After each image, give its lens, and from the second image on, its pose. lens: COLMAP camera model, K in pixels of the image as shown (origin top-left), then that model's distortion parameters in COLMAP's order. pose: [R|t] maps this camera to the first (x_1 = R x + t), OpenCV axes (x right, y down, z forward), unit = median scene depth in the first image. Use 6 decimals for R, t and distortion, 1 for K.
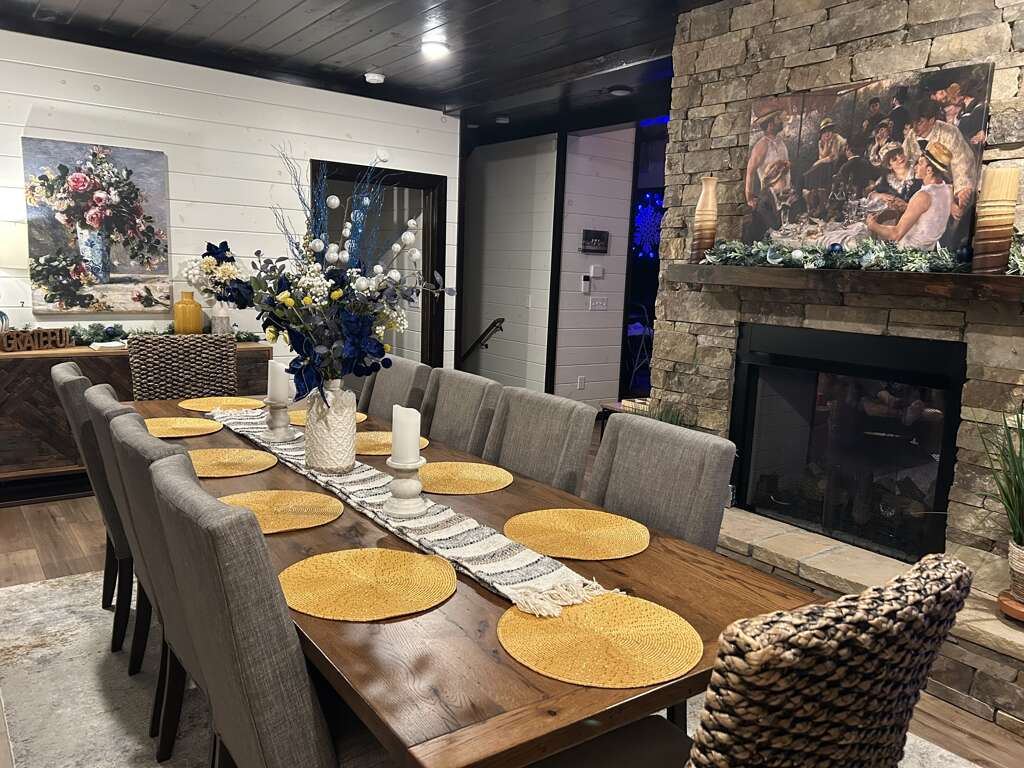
lens RADIAL K [[772.8, 0, 512.1], [0, 772.8, 387.1], [0, 0, 1]] dist [0.053602, -0.047082]
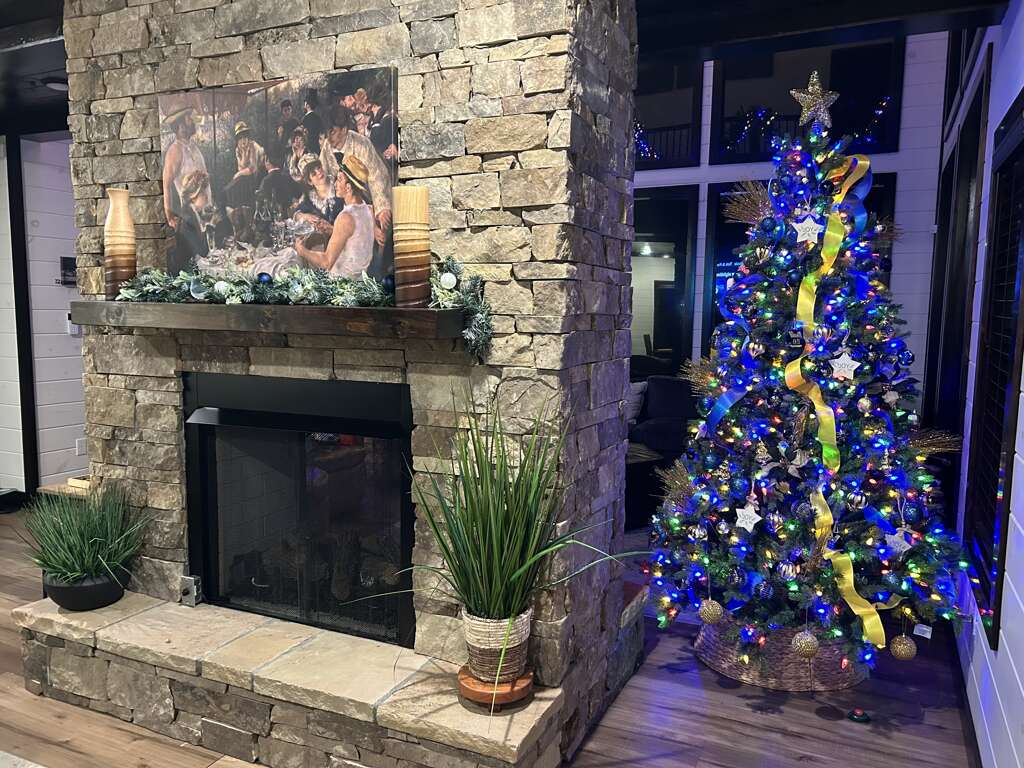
lens RADIAL K [[772.8, 0, 512.1], [0, 772.8, 387.1], [0, 0, 1]] dist [0.053602, -0.047082]
pose [[0.880753, -0.082080, 0.466409, 0.251848], [0.099008, 0.995016, -0.011859, -0.029106], [-0.463111, 0.056623, 0.884490, 0.161443]]
